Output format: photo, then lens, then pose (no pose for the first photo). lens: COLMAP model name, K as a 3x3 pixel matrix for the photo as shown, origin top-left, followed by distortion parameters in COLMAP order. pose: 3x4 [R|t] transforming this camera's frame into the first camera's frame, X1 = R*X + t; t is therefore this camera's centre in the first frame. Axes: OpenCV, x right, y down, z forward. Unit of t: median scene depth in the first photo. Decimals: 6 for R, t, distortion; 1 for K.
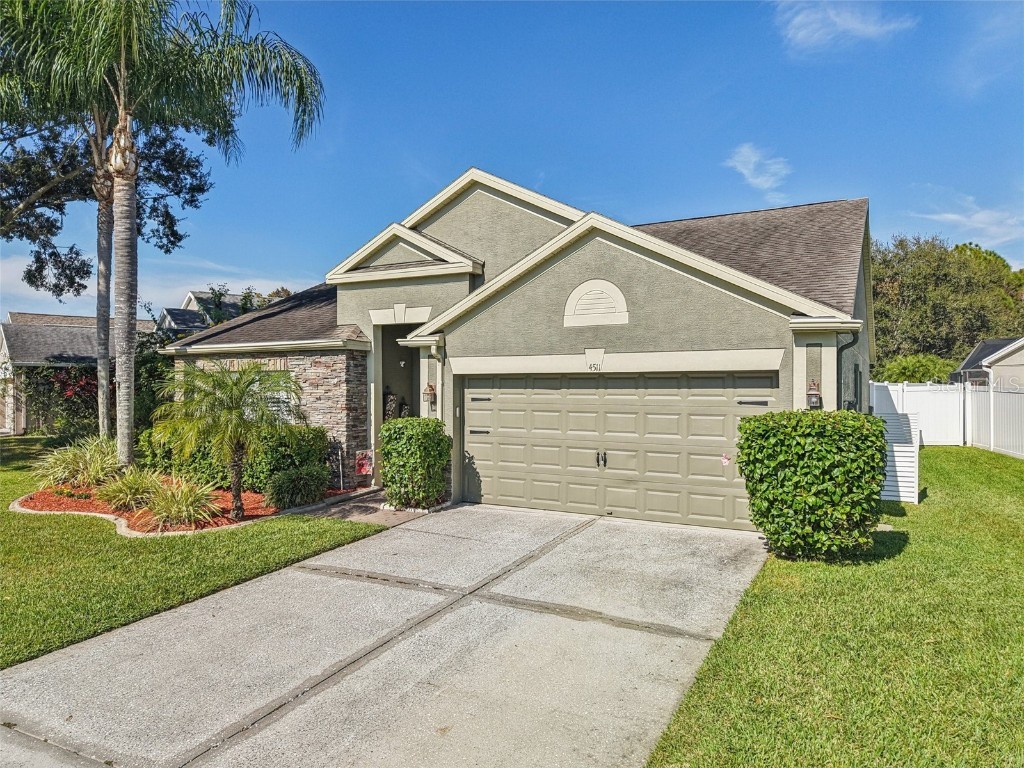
lens RADIAL K [[698.6, 0, 512.0], [0, 698.6, 384.0], [0, 0, 1]] dist [0.005767, -0.000865]
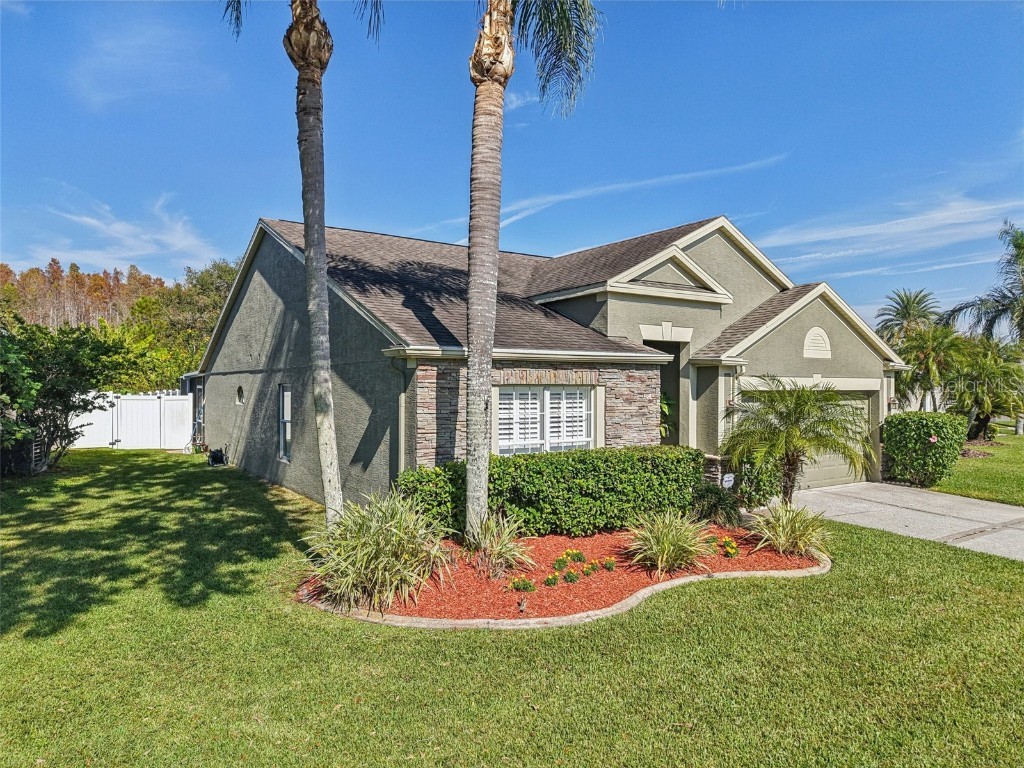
lens RADIAL K [[698.6, 0, 512.0], [0, 698.6, 384.0], [0, 0, 1]] dist [0.005767, -0.000865]
pose [[0.456022, 0.007186, 0.889939, -1.344345], [-0.004413, 0.999973, -0.005813, -0.017446], [-0.889957, -0.001277, 0.456042, 0.826826]]
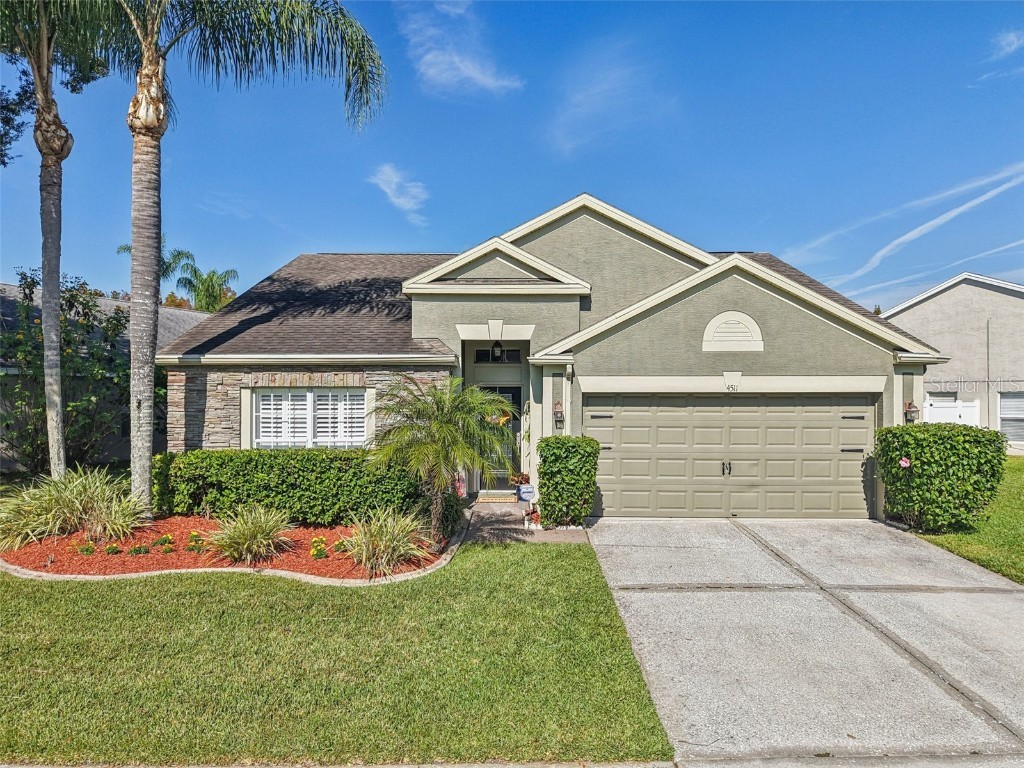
lens RADIAL K [[709.8, 0, 512.0], [0, 709.8, 384.0], [0, 0, 1]] dist [0.016059, -0.007415]
pose [[0.876089, 0.010427, 0.482037, -0.695425], [-0.001556, 0.999822, -0.018799, -0.007223], [-0.482147, 0.015719, 0.875949, 0.140669]]
